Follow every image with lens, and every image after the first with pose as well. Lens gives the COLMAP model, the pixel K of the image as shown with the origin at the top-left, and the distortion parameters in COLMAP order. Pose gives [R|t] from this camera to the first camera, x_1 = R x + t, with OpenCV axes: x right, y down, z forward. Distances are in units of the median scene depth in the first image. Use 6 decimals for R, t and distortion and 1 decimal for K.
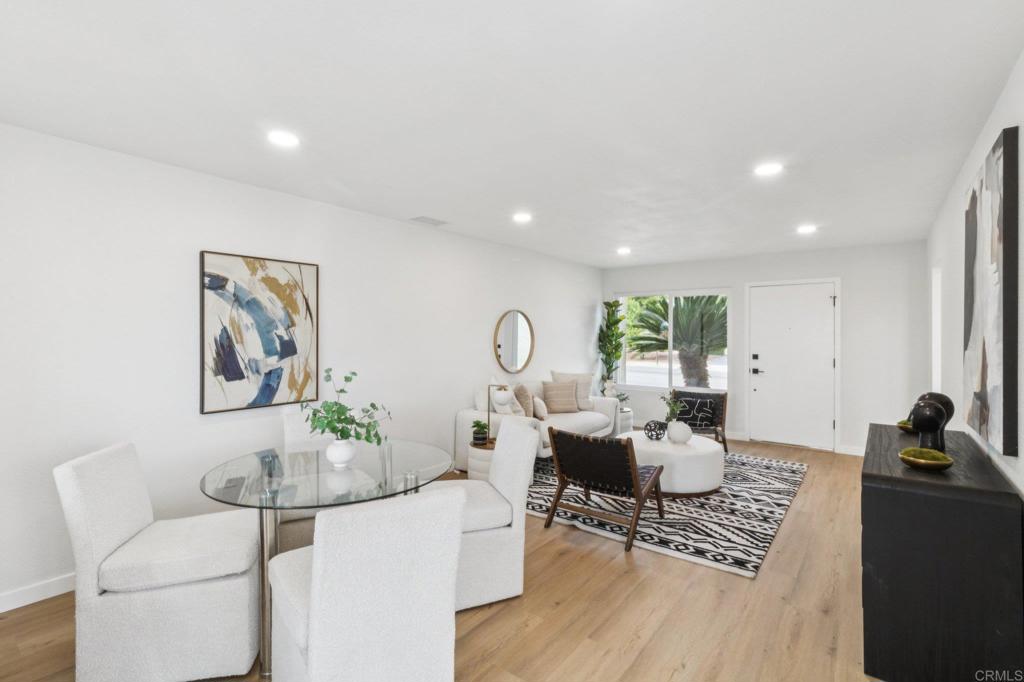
lens RADIAL K [[467.8, 0, 509.9], [0, 467.8, 333.1], [0, 0, 1]] dist [-0.003818, -0.000373]
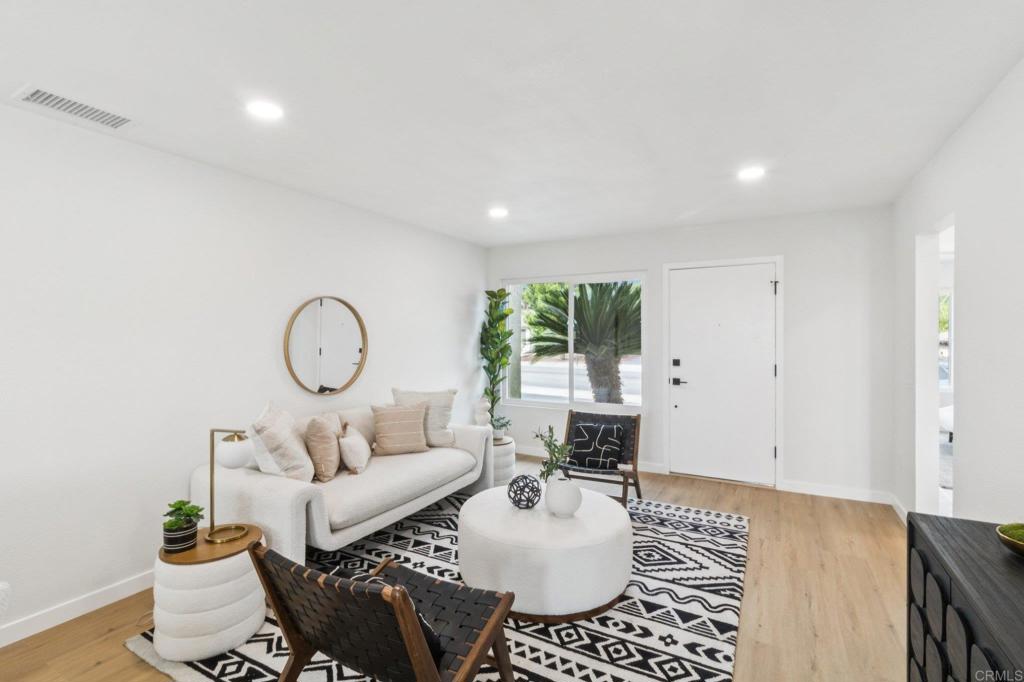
lens RADIAL K [[489.9, 0, 507.9], [0, 489.9, 337.0], [0, 0, 1]] dist [0.001790, 0.000664]
pose [[0.986971, -0.006424, 0.160769, 0.145188], [0.005237, 0.999956, 0.007807, 0.002411], [-0.160812, -0.006863, 0.986961, 0.293631]]
